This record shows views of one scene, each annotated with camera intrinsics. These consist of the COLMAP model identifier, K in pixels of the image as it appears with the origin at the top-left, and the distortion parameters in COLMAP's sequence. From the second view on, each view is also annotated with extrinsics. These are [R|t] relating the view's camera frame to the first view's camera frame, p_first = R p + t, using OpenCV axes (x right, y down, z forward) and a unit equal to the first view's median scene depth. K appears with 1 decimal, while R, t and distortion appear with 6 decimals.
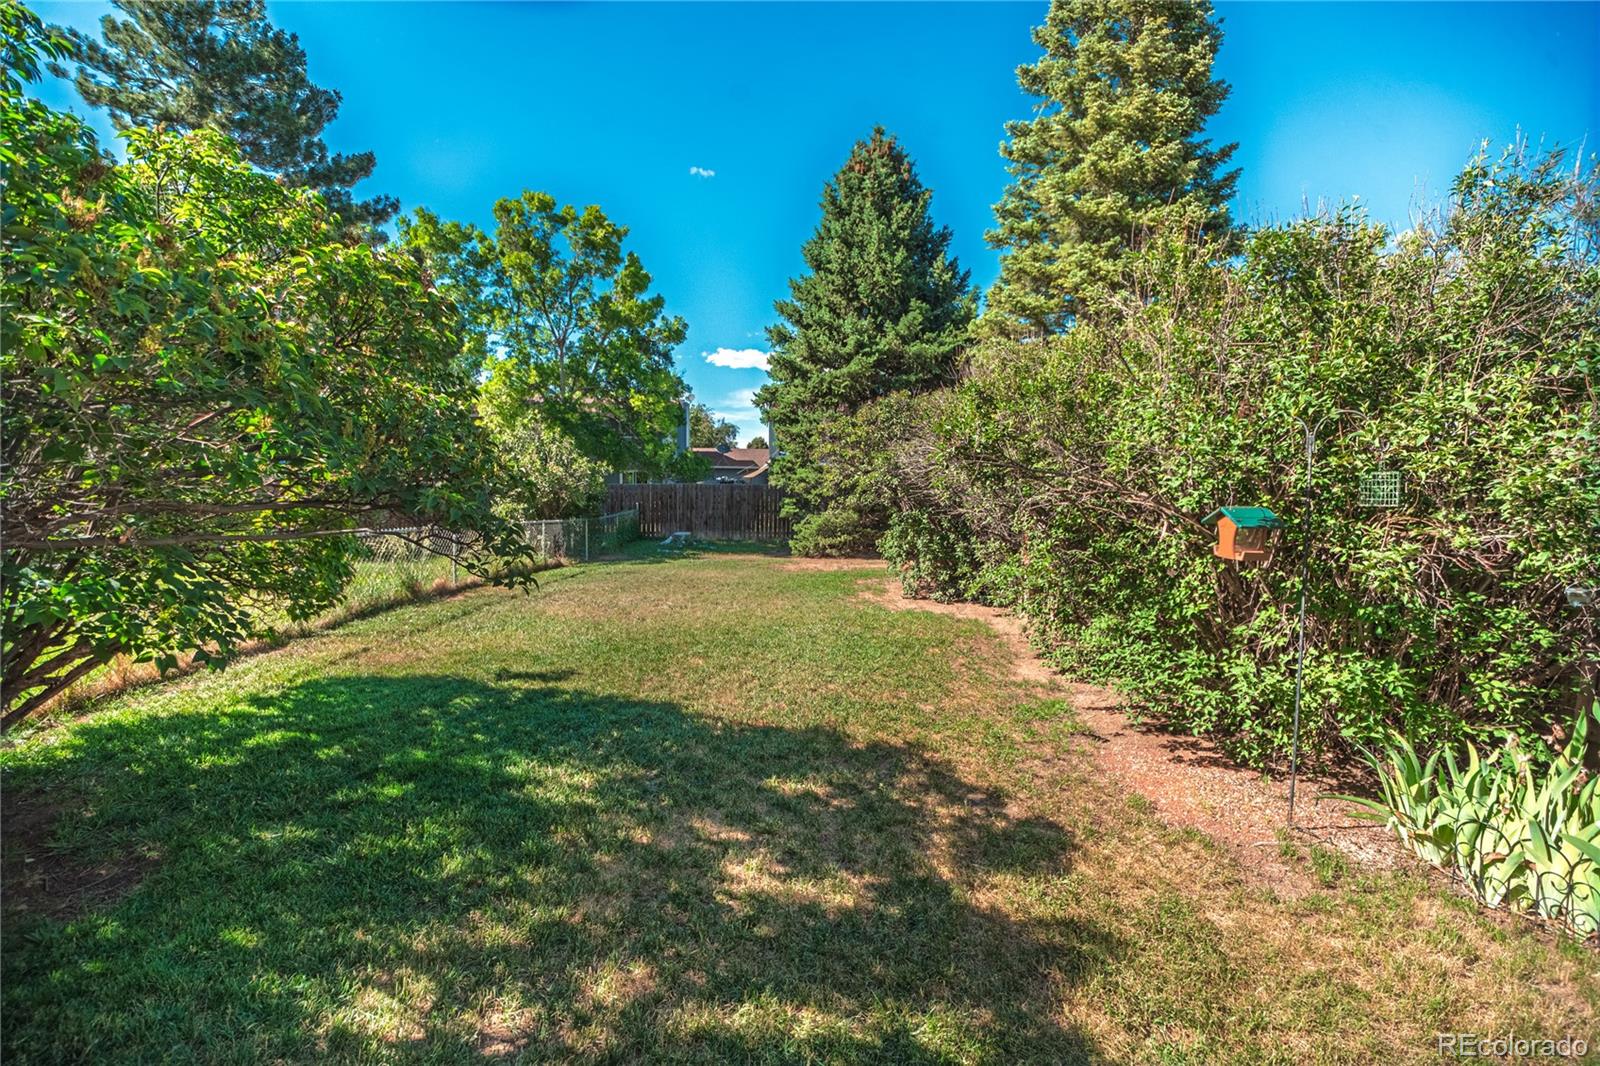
lens RADIAL K [[655.1, 0, 800.4], [0, 655.1, 523.1], [0, 0, 1]] dist [0.024522, -0.023670]
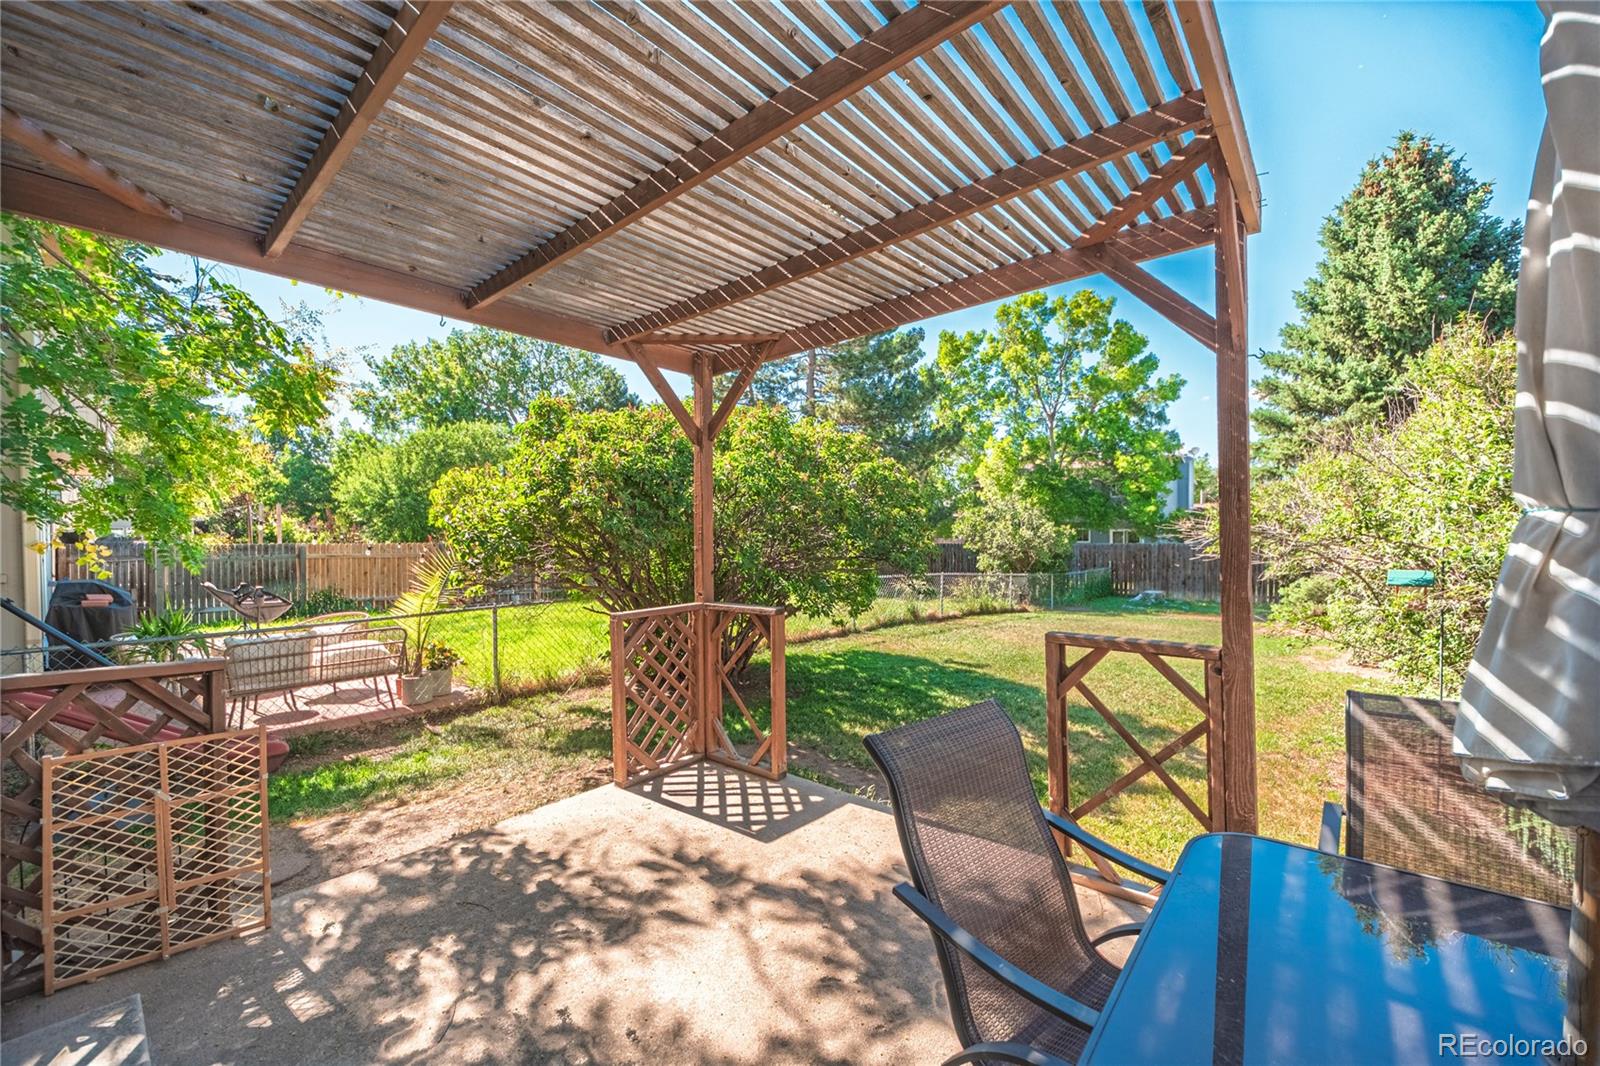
lens RADIAL K [[645.3, 0, 802.1], [0, 645.3, 540.3], [0, 0, 1]] dist [0.017120, -0.019178]
pose [[0.737805, -0.003789, -0.675003, 0.116844], [-0.037840, 0.998180, -0.046964, 0.004265], [0.673952, 0.060193, 0.736319, -0.146239]]
